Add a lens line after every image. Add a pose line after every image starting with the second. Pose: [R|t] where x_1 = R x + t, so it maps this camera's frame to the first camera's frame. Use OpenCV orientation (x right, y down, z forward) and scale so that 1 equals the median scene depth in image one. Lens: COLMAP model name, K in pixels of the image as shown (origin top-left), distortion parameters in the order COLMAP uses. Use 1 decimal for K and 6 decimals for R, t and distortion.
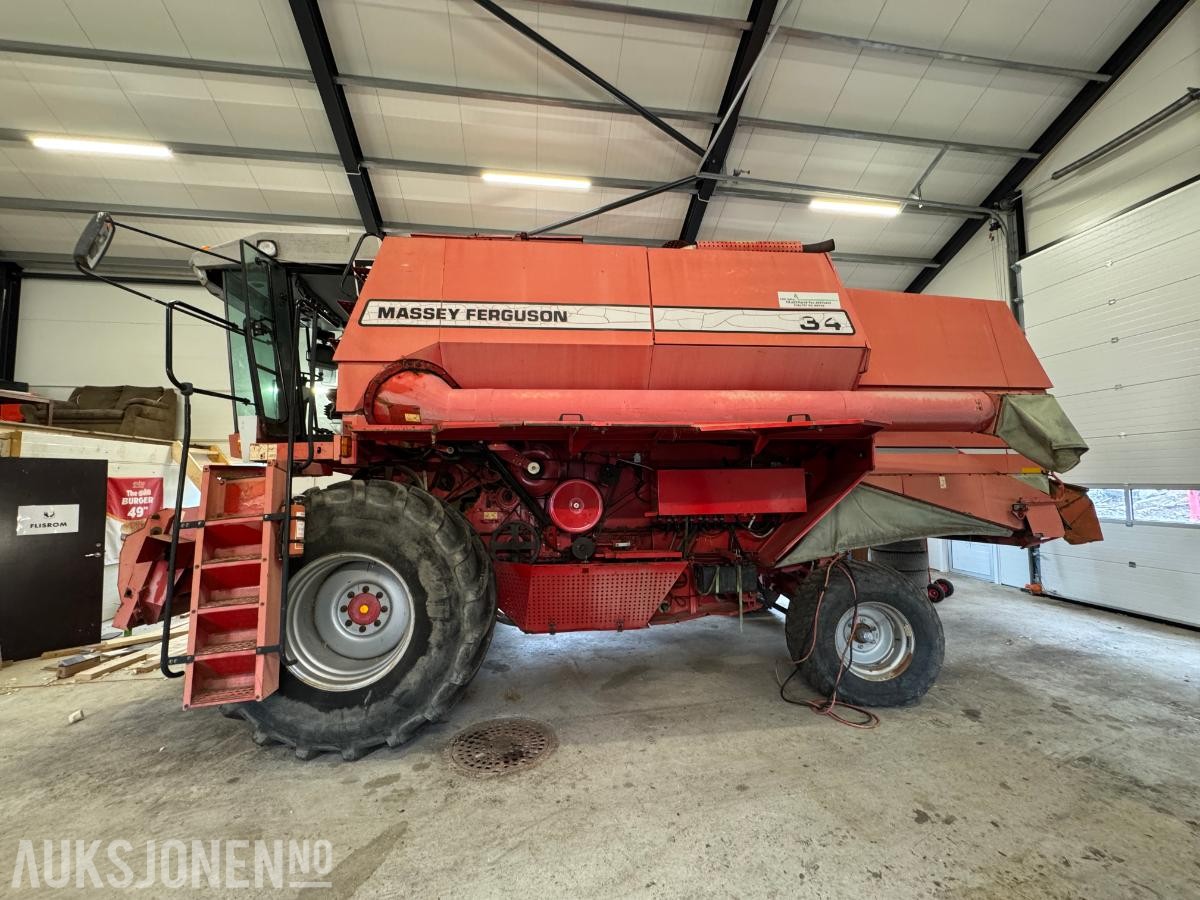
lens RADIAL K [[481.0, 0, 600.0], [0, 481.0, 450.0], [0, 0, 1]] dist [-0.002591, -0.000153]
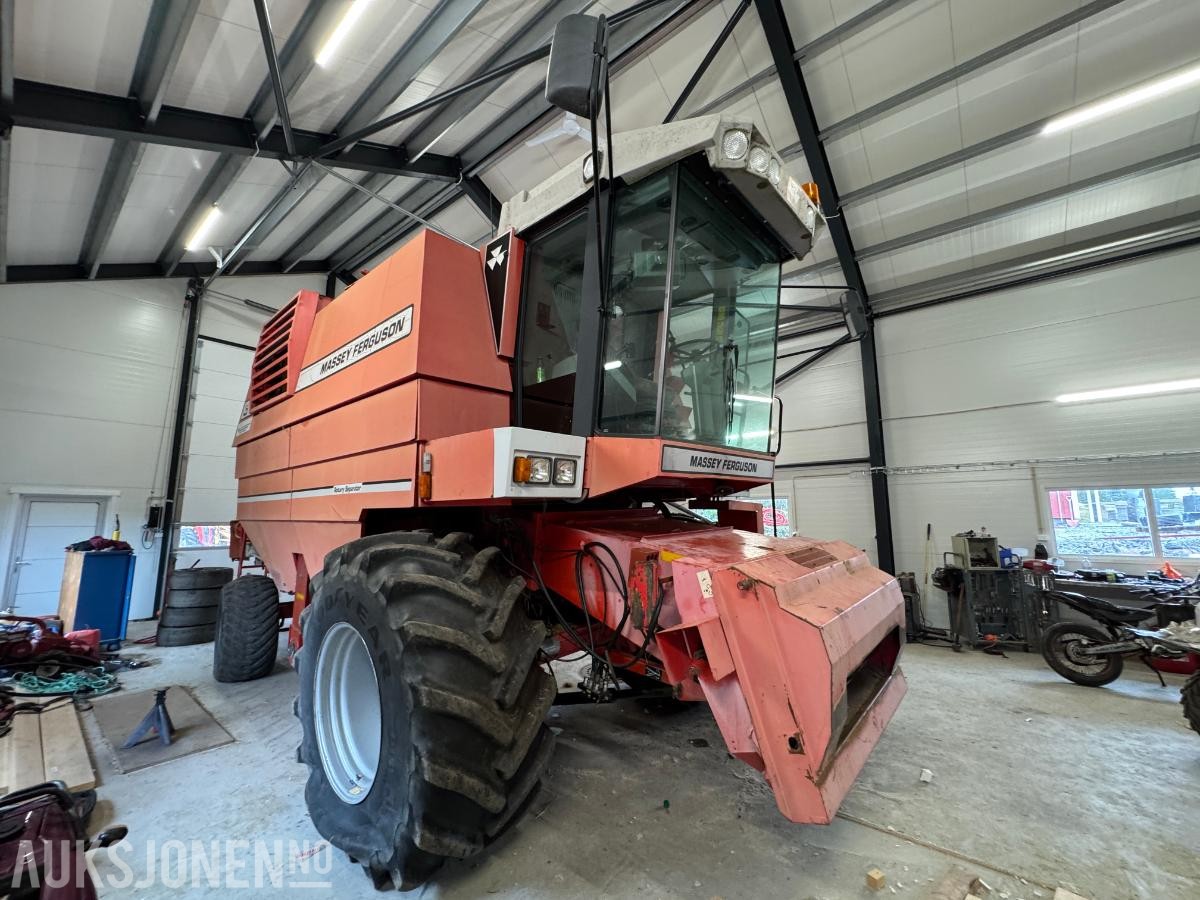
lens RADIAL K [[477.0, 0, 600.0], [0, 477.0, 450.0], [0, 0, 1]] dist [-0.000681, -0.000054]
pose [[-0.675941, 0.114902, 0.727943, -1.466540], [-0.038684, 0.980877, -0.190747, 0.167213], [-0.735939, -0.157094, -0.658570, 2.239254]]
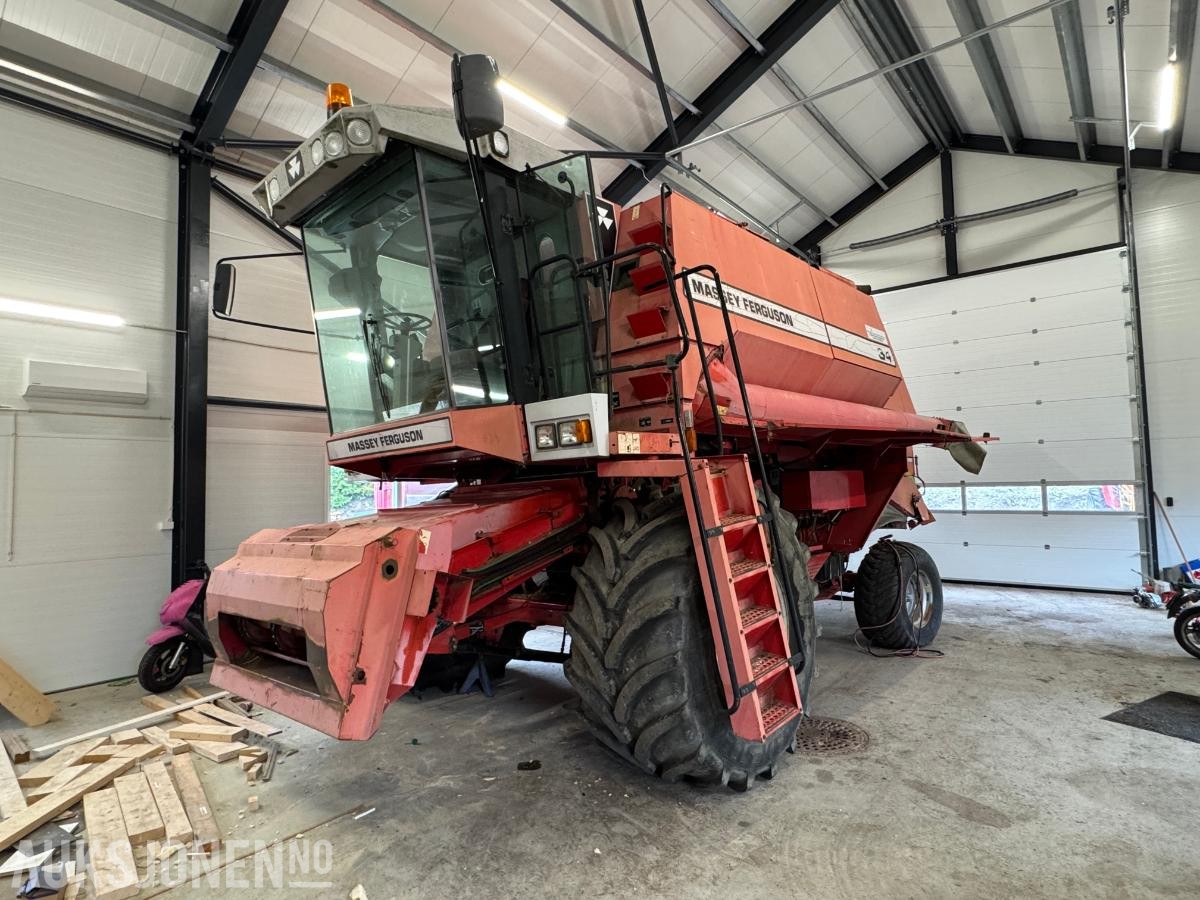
lens RADIAL K [[663.8, 0, 600.0], [0, 663.8, 450.0], [0, 0, 1]] dist [-0.002948, -0.000634]
pose [[0.743915, 0.028361, 0.667673, -1.493167], [-0.029253, 0.999523, -0.009863, 0.027776], [-0.667634, -0.012194, 0.744390, 0.244000]]
